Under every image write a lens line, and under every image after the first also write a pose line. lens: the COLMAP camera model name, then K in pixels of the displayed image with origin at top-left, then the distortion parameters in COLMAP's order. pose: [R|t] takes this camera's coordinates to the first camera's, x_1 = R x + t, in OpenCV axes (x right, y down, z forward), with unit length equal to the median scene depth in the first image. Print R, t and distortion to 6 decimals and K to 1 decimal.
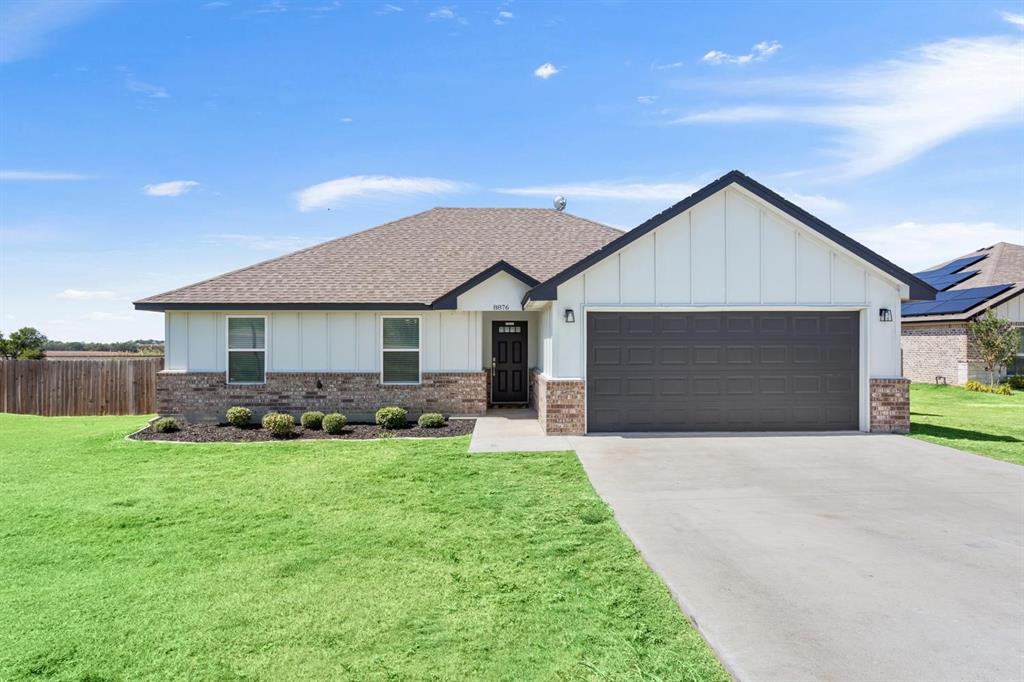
lens RADIAL K [[576.4, 0, 512.0], [0, 576.4, 341.0], [0, 0, 1]] dist [0.005308, 0.000669]
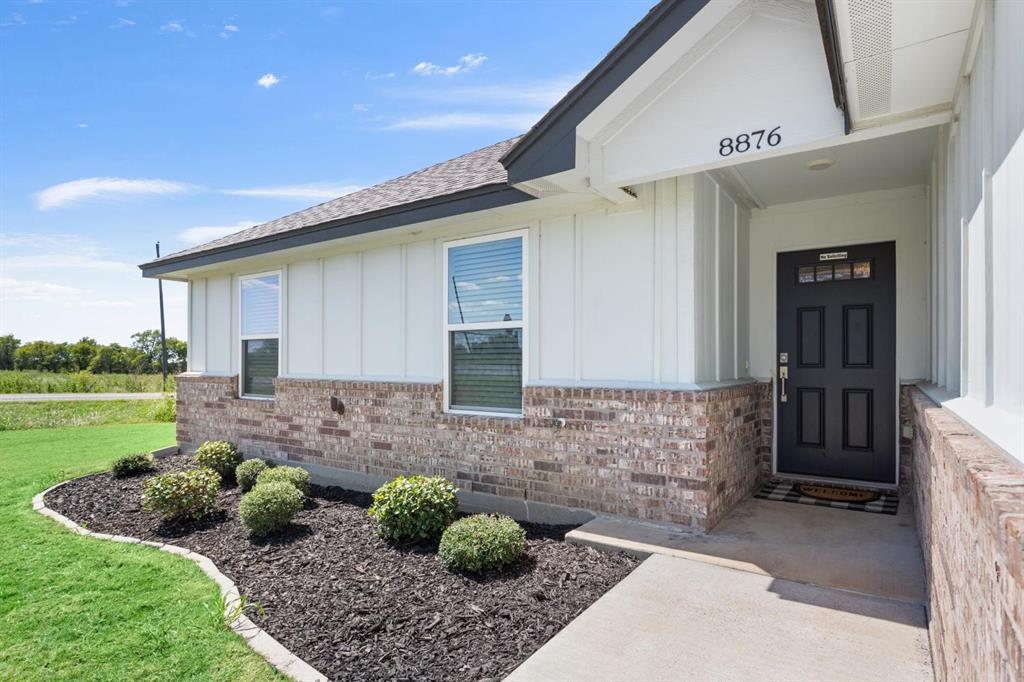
lens RADIAL K [[544.5, 0, 511.9], [0, 544.5, 360.1], [0, 0, 1]] dist [0.002913, 0.000557]
pose [[0.810358, -0.003881, -0.585923, 0.037340], [0.002785, 0.999992, -0.002772, 0.039712], [0.585929, 0.000615, 0.810362, 0.717939]]
